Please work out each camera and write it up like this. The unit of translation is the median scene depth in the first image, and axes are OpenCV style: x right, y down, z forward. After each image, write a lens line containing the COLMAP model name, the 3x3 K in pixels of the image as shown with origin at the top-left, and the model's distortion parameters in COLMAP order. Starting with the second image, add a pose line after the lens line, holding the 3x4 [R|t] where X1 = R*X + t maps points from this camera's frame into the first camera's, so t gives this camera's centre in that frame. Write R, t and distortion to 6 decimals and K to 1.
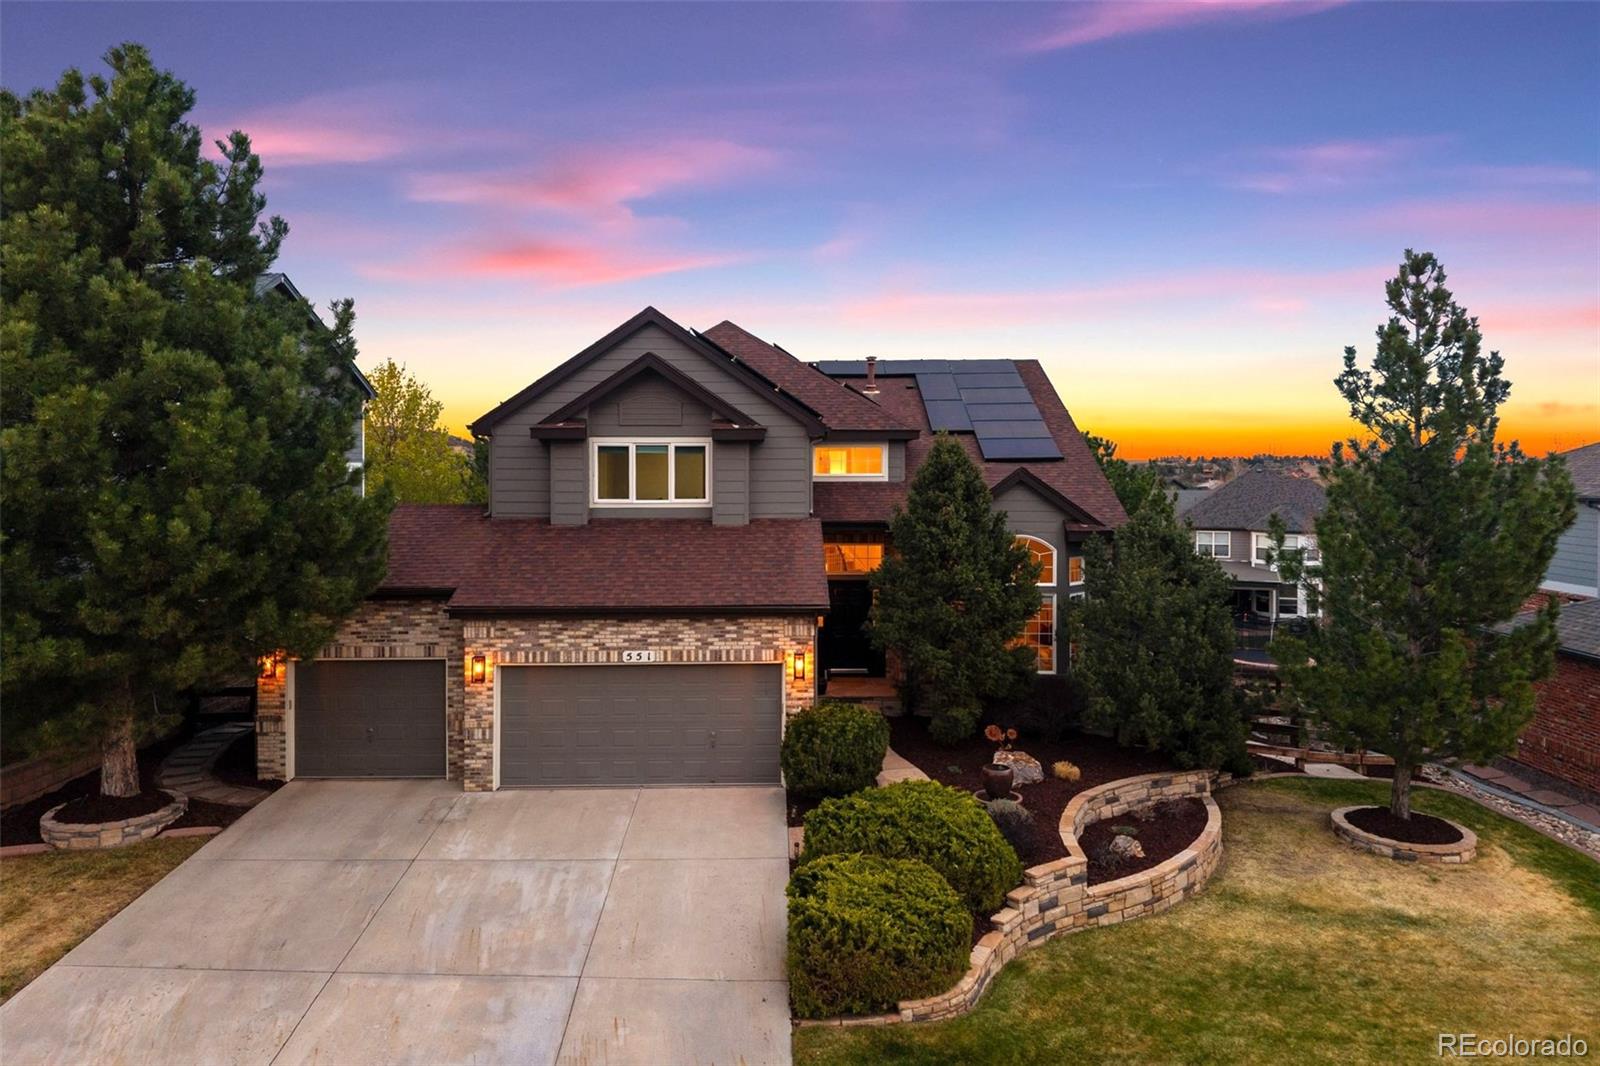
lens RADIAL K [[616.2, 0, 796.7], [0, 616.2, 539.2], [0, 0, 1]] dist [-0.016534, 0.003943]
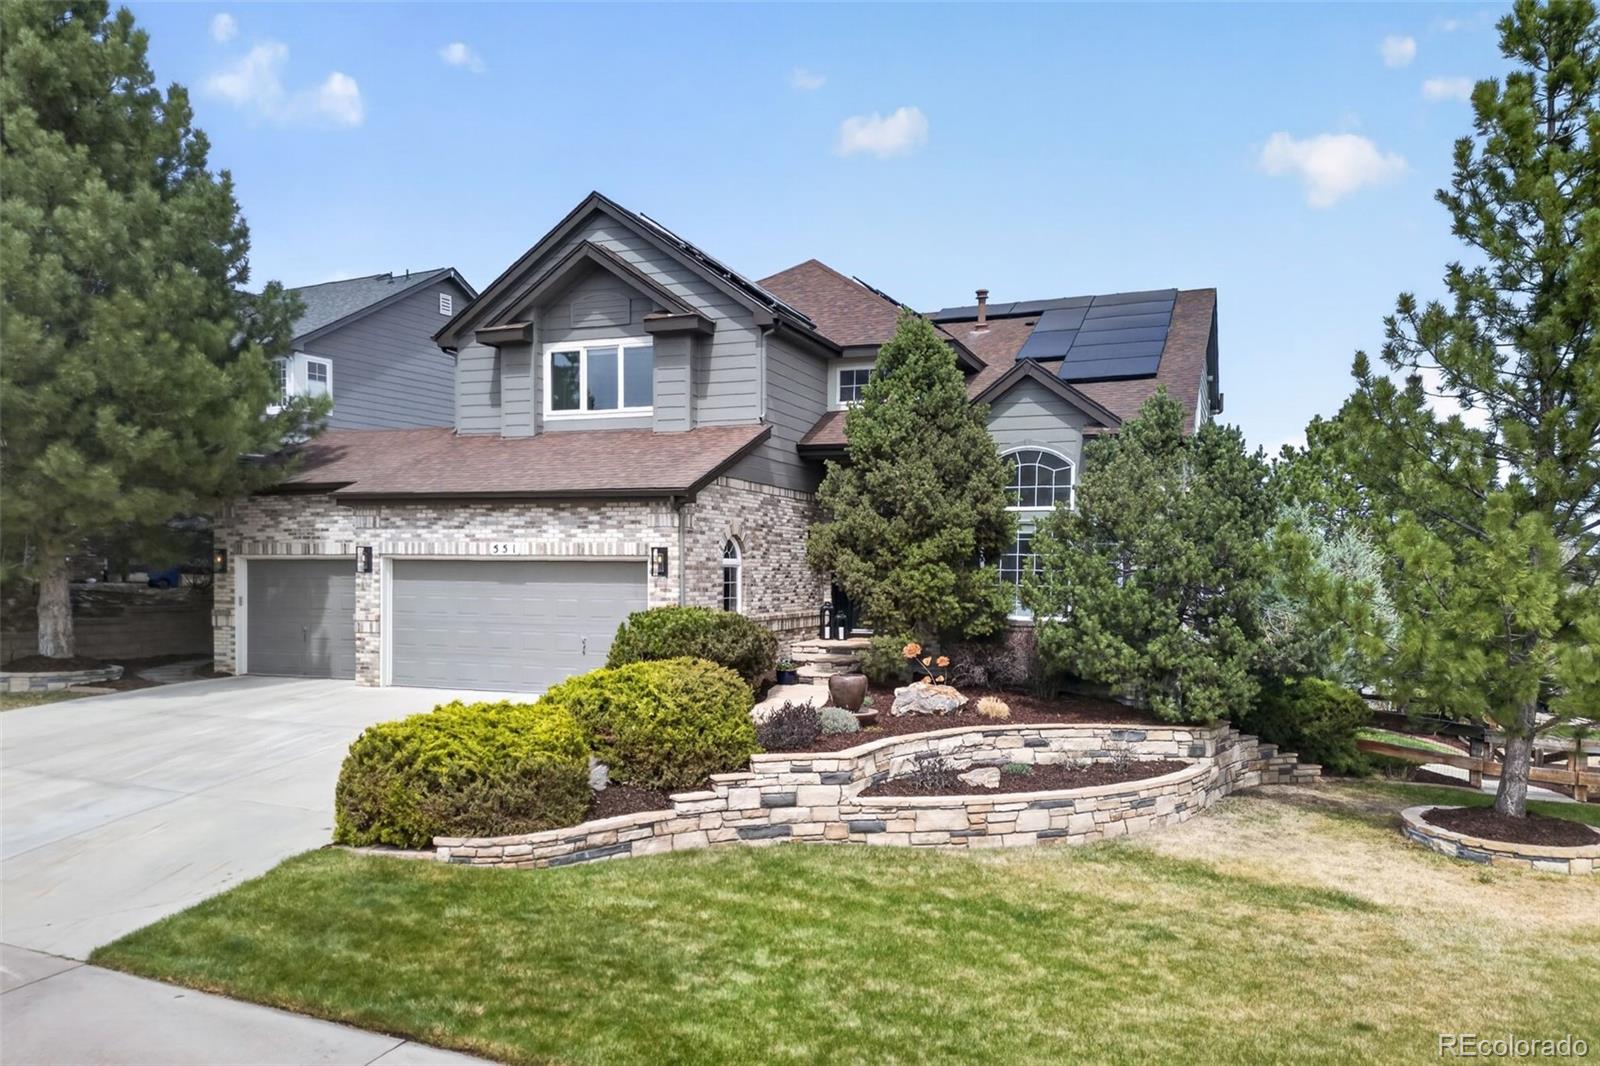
lens RADIAL K [[677.7, 0, 804.6], [0, 677.7, 528.4], [0, 0, 1]] dist [-0.021664, 0.000246]
pose [[0.983089, 0.019973, -0.182033, 0.361759], [-0.016791, 0.999678, 0.019001, 0.130054], [0.182354, -0.015623, 0.983109, 0.078818]]
